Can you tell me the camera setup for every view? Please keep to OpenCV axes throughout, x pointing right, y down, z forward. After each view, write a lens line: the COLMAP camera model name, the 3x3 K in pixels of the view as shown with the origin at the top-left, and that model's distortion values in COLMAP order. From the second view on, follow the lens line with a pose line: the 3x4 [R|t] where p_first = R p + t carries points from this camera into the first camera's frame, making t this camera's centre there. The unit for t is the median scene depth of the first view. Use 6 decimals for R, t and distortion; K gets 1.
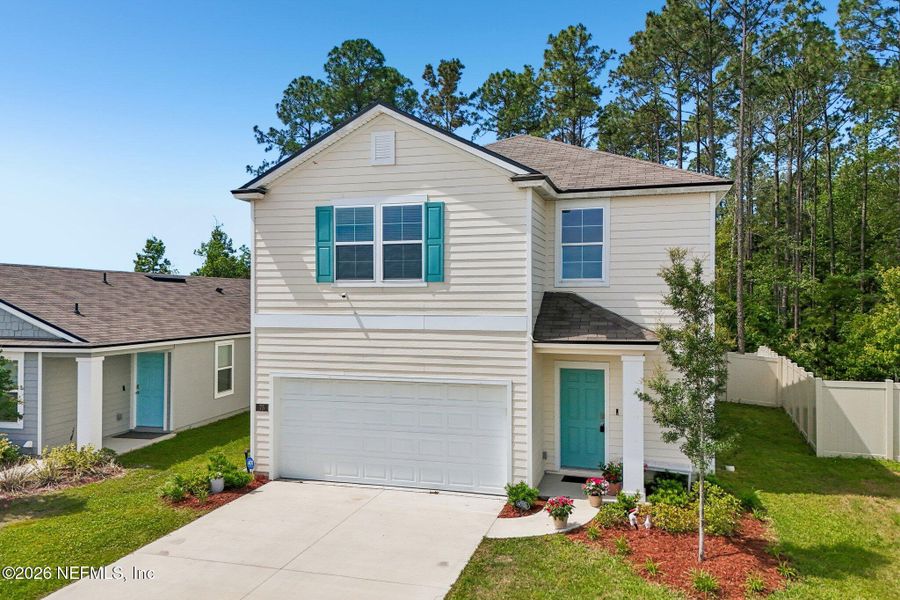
lens RADIAL K [[675.9, 0, 450.5], [0, 675.9, 299.0], [0, 0, 1]] dist [0.075705, -0.053641]
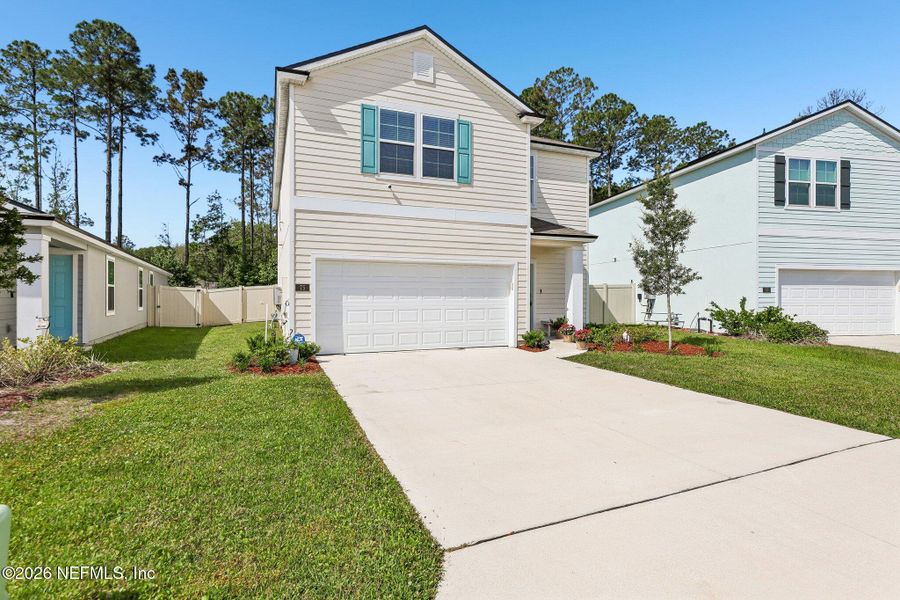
lens RADIAL K [[455.4, 0, 454.1], [0, 455.4, 299.9], [0, 0, 1]] dist [-0.001838, -0.001138]
pose [[0.779423, -0.003321, 0.626489, -0.559455], [-0.000959, 0.999978, 0.006494, 0.183314], [-0.626497, -0.005662, 0.779404, 0.335669]]
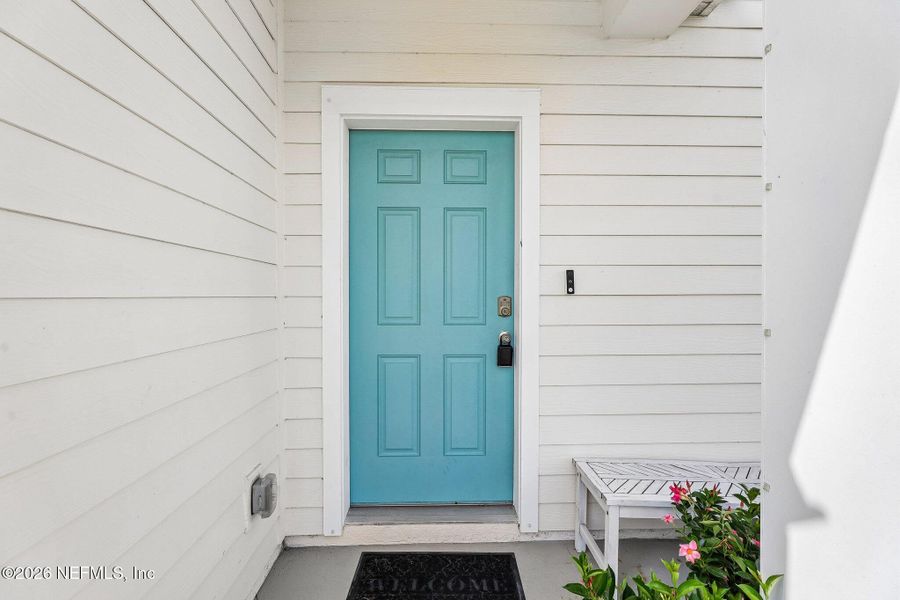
lens RADIAL K [[411.6, 0, 449.6], [0, 411.6, 296.1], [0, 0, 1]] dist [0.000808, 0.001099]
pose [[0.950540, -0.006311, 0.310537, 0.158998], [0.003756, 0.999954, 0.008824, 0.174014], [-0.310579, -0.007221, 0.950520, 0.891404]]
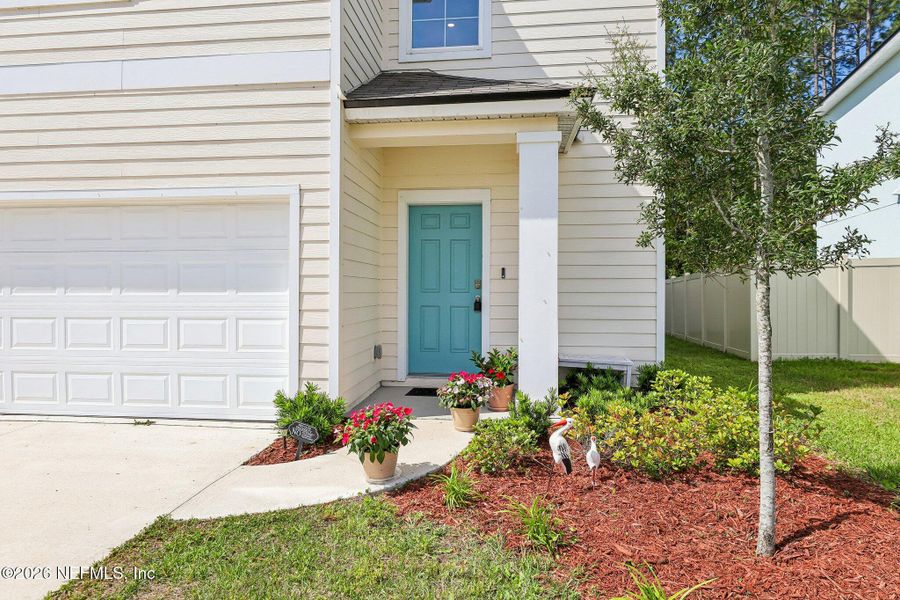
lens RADIAL K [[558.8, 0, 444.2], [0, 558.8, 287.8], [0, 0, 1]] dist [0.007150, -0.000197]
pose [[0.985698, 0.002725, 0.168497, 0.118490], [-0.001920, 0.999986, -0.004941, 0.185319], [-0.168508, 0.004547, 0.985690, 0.554015]]
